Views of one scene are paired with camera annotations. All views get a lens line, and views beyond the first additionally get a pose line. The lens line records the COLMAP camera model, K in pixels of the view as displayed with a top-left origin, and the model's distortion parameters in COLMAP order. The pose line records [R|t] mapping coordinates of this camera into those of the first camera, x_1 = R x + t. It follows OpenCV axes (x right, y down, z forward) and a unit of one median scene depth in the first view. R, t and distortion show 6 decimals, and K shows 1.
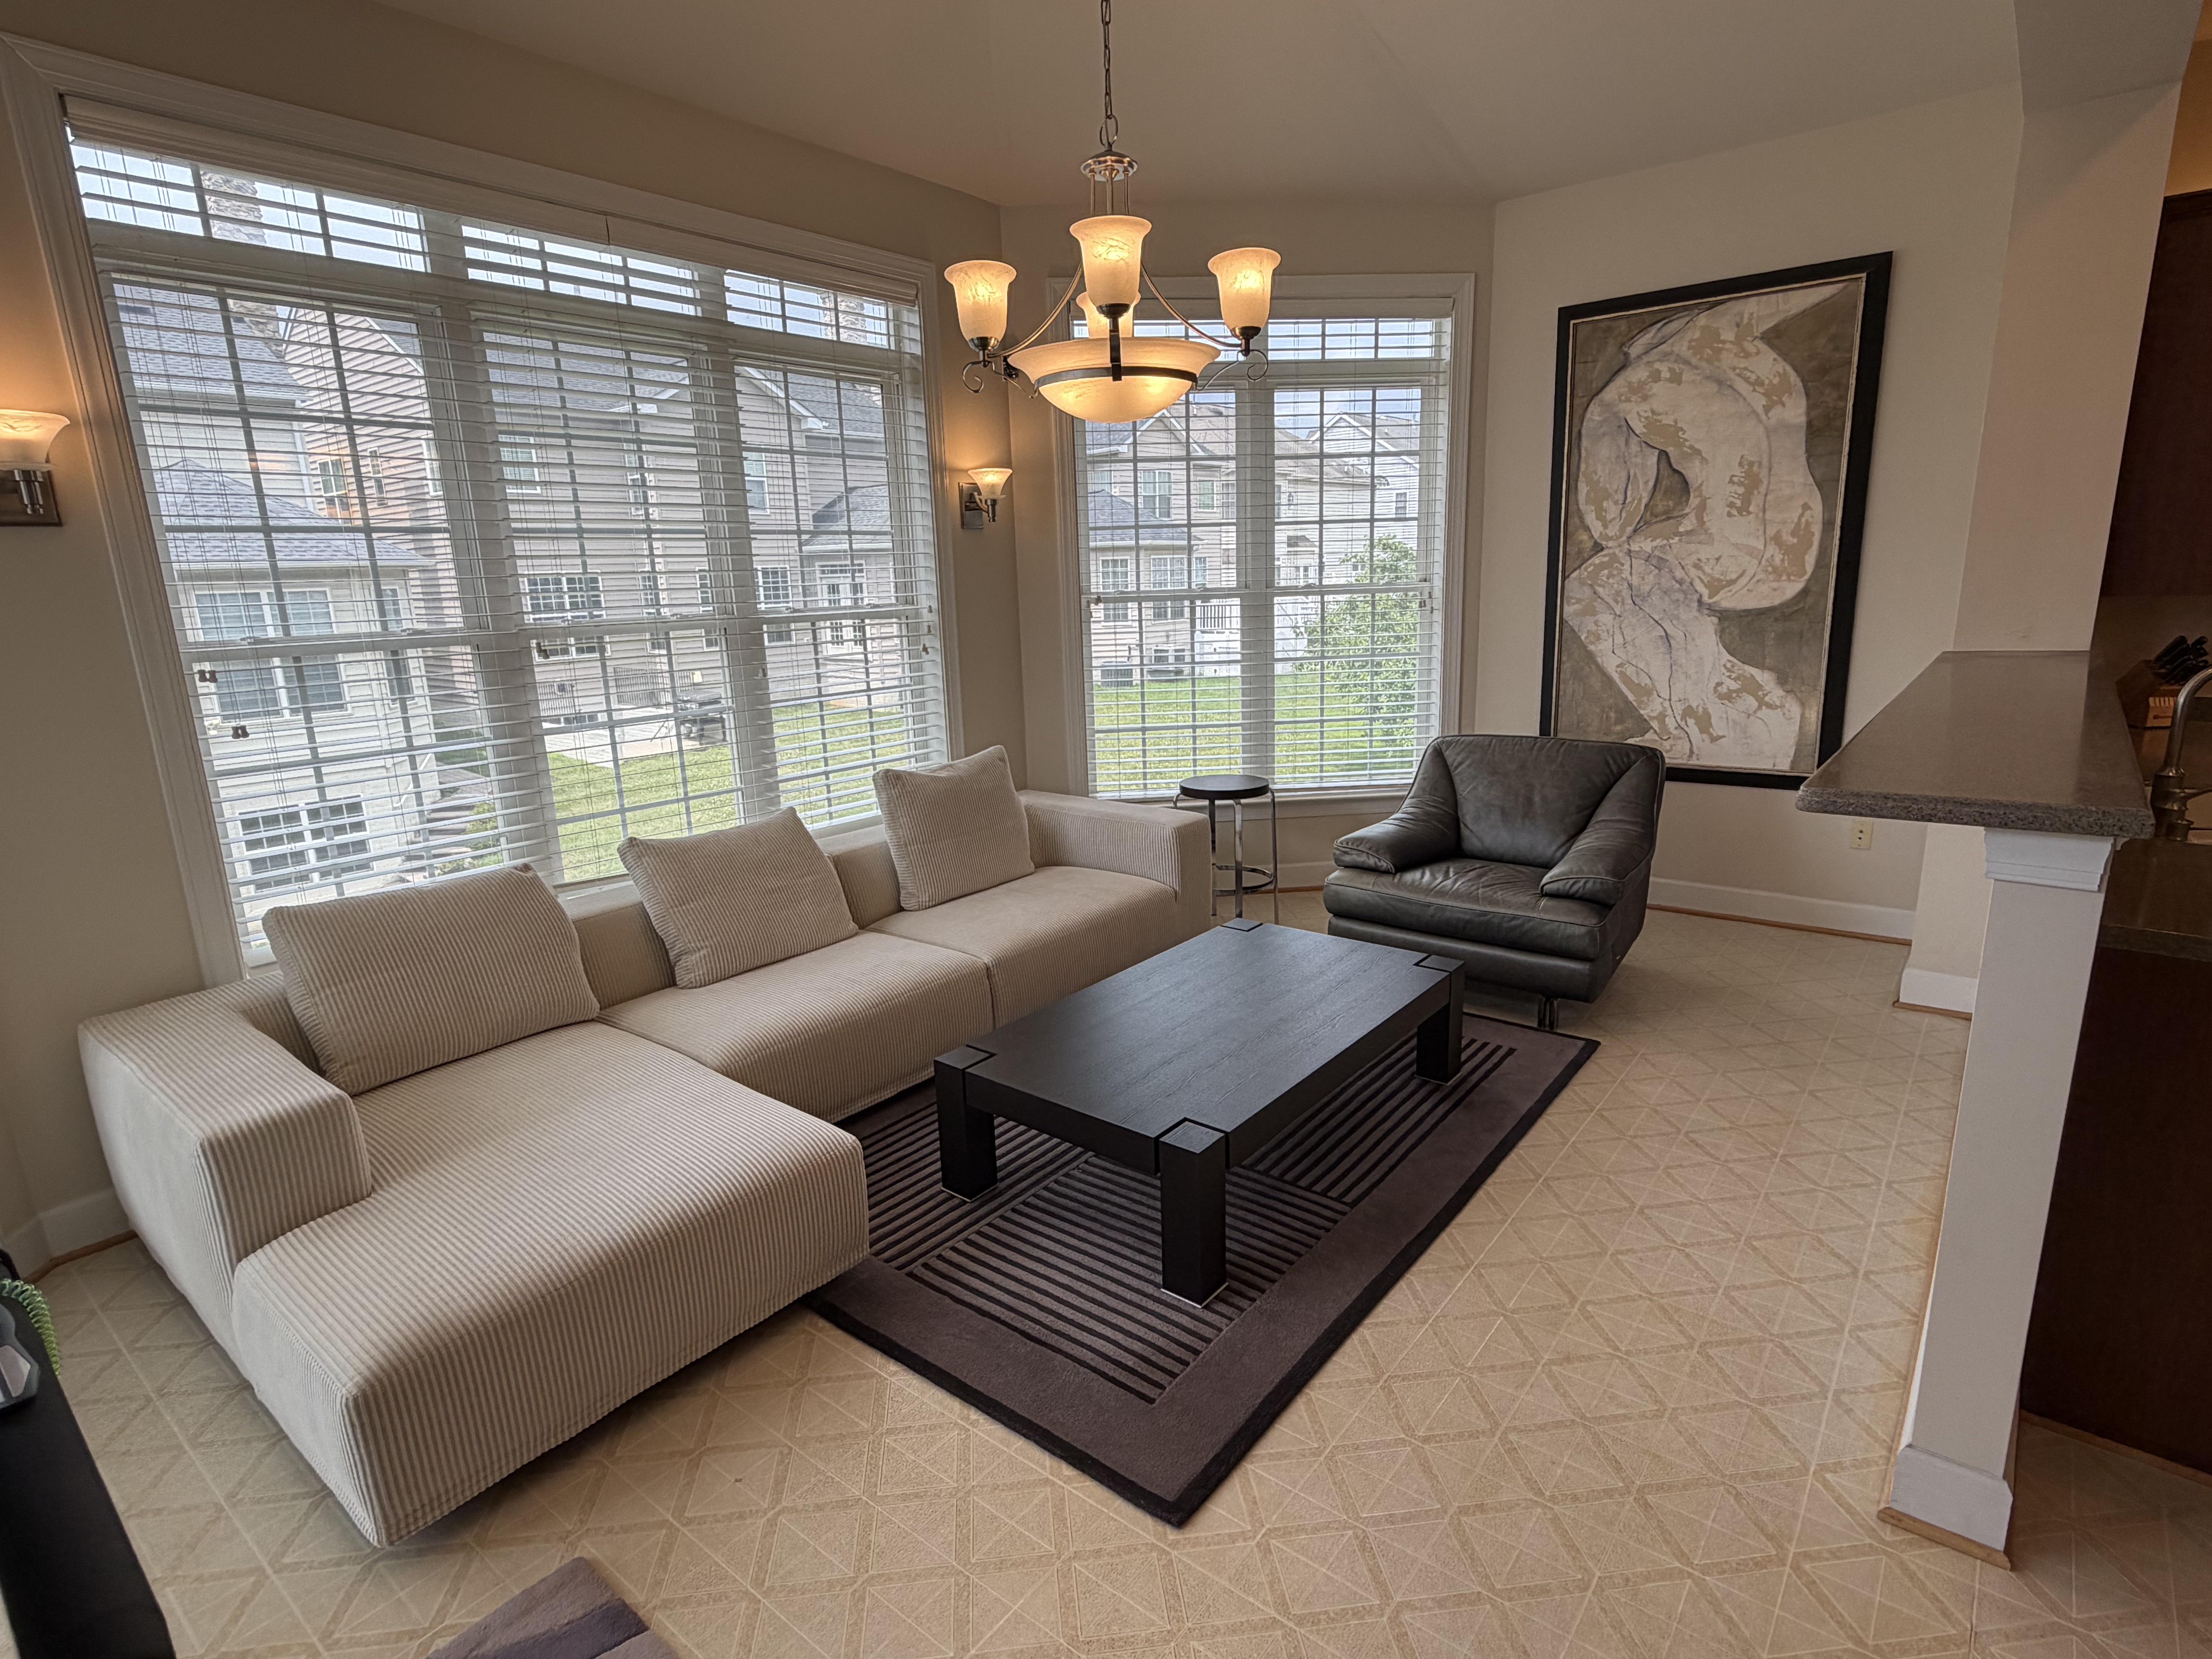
lens RADIAL K [[1146.8, 0, 1101.5], [0, 1146.8, 830.4], [0, 0, 1]] dist [-0.001576, -0.001207]
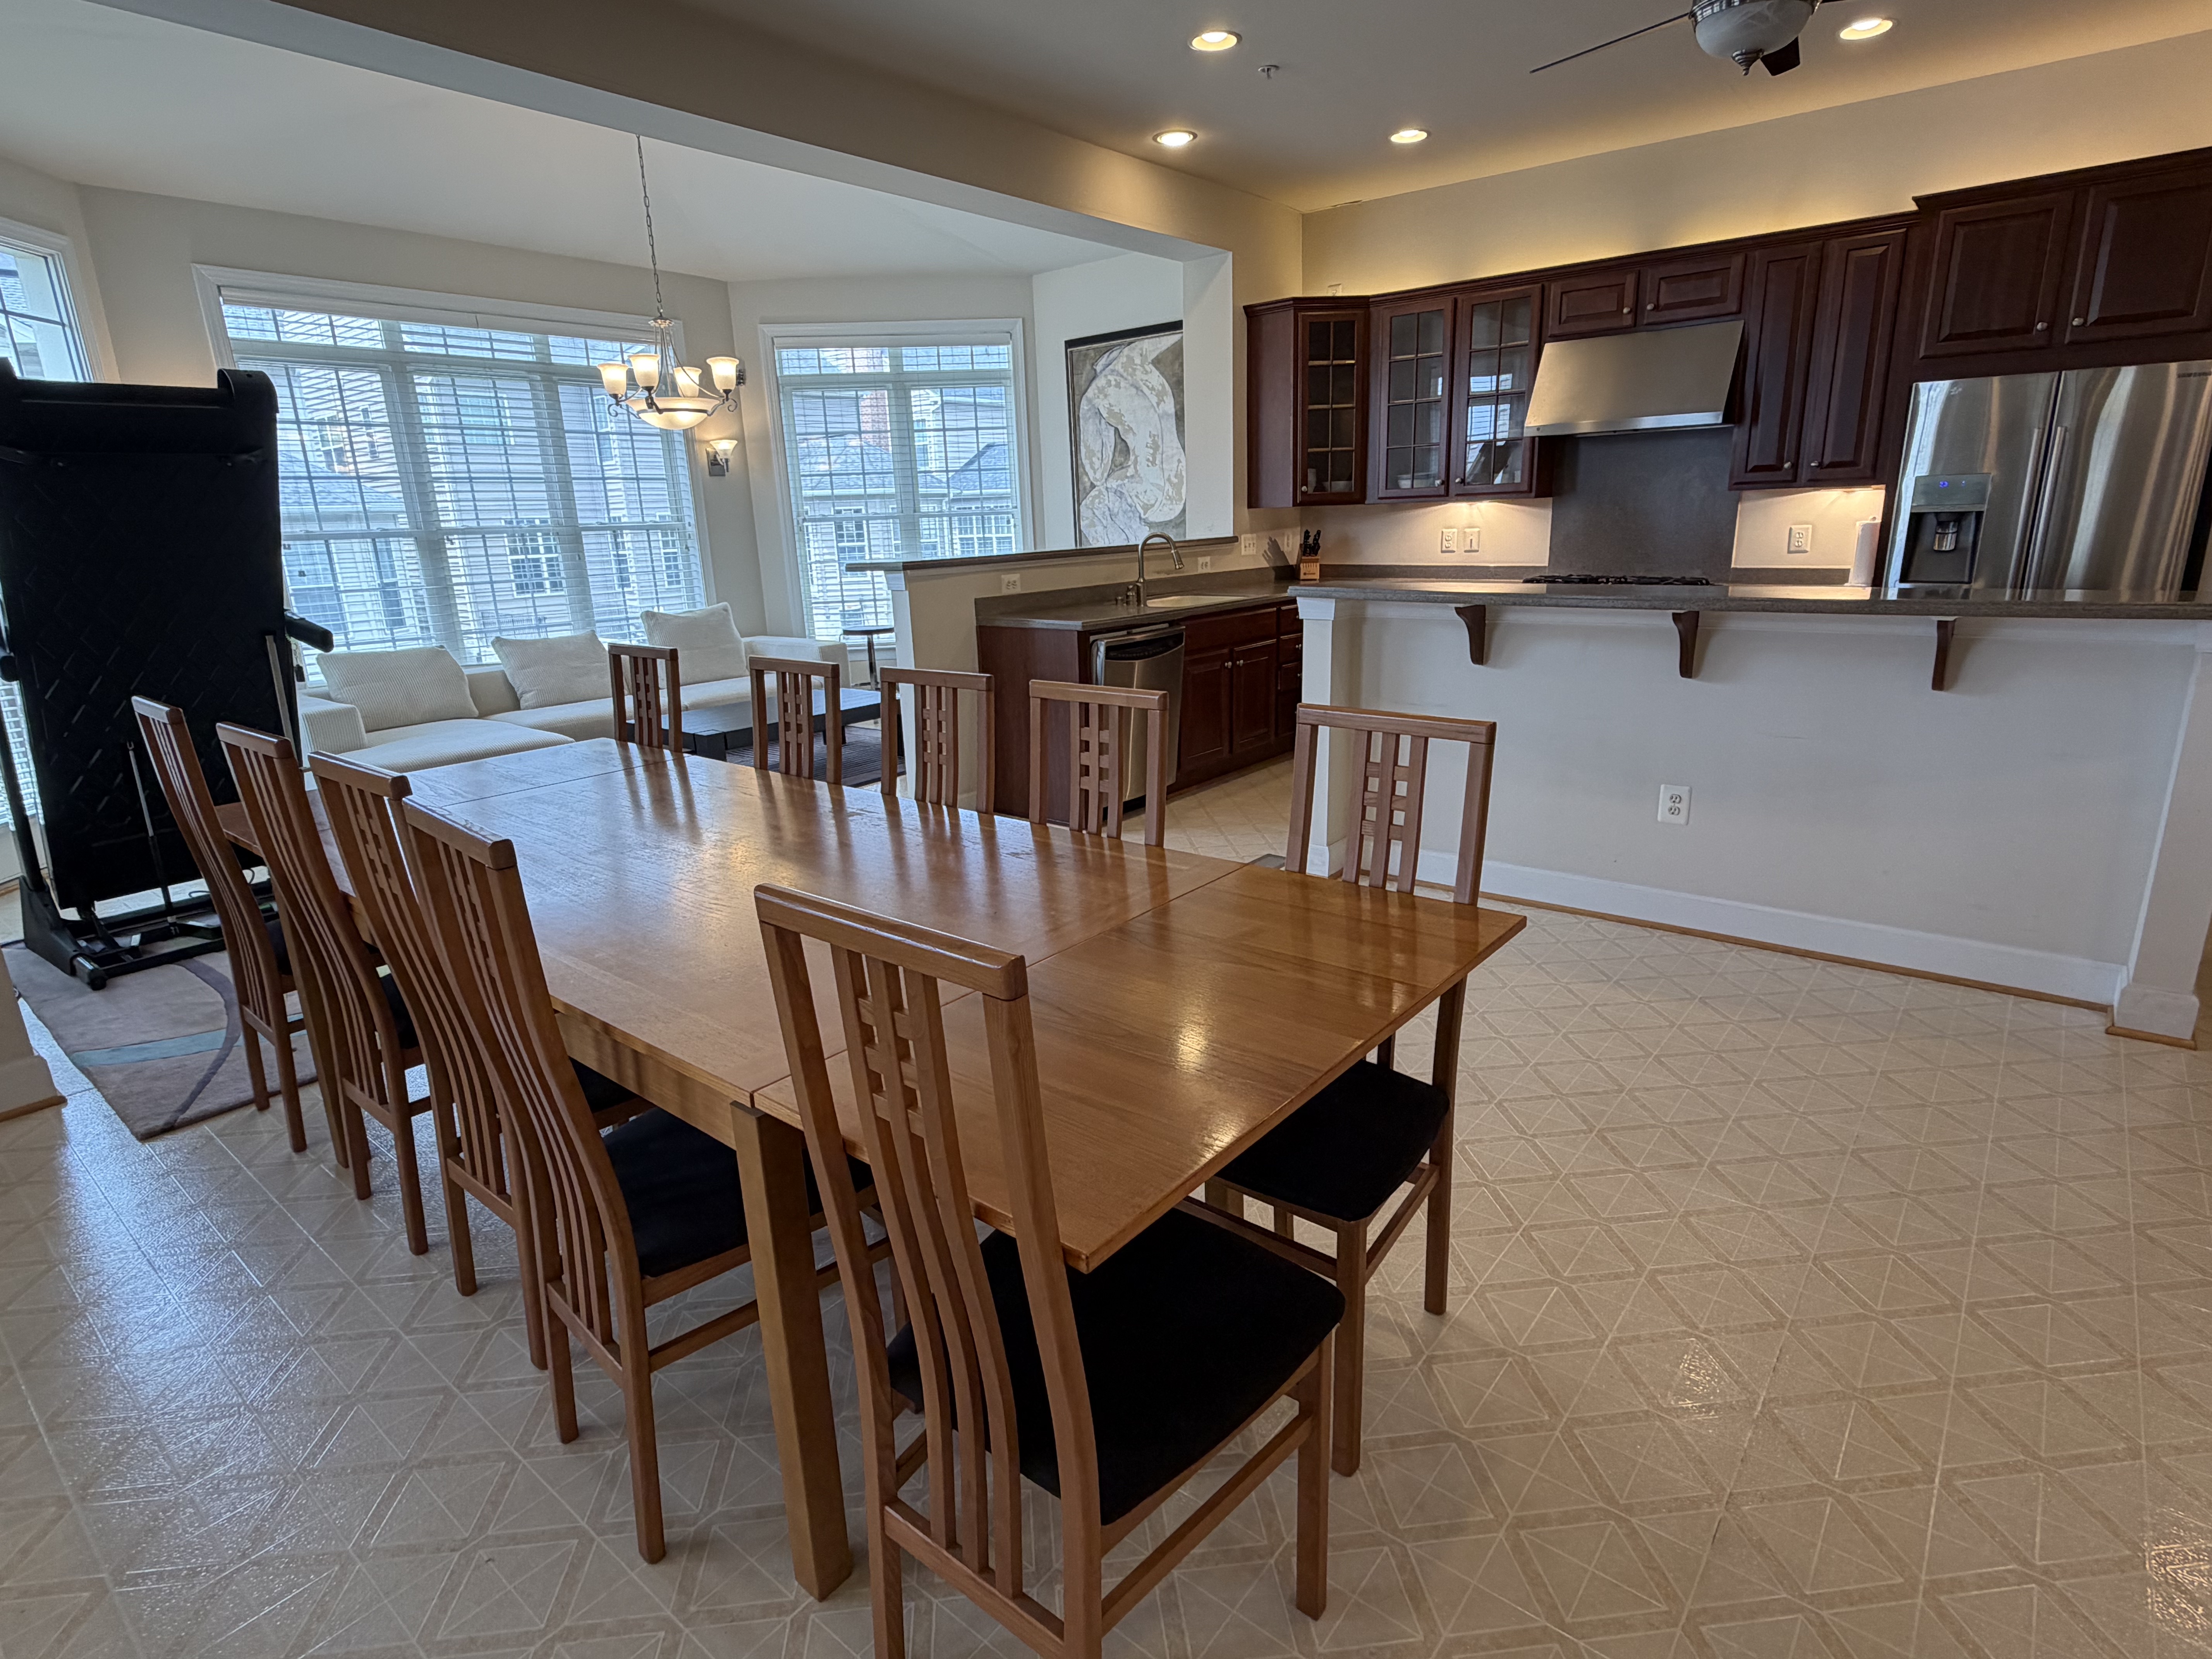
lens RADIAL K [[1151.6, 0, 1100.9], [0, 1151.6, 837.6], [0, 0, 1]] dist [-0.000566, -0.001753]
pose [[0.999975, -0.003753, -0.005942, 0.487024], [0.004032, 0.998854, 0.047689, 0.200008], [0.005757, -0.047712, 0.998845, -0.755490]]
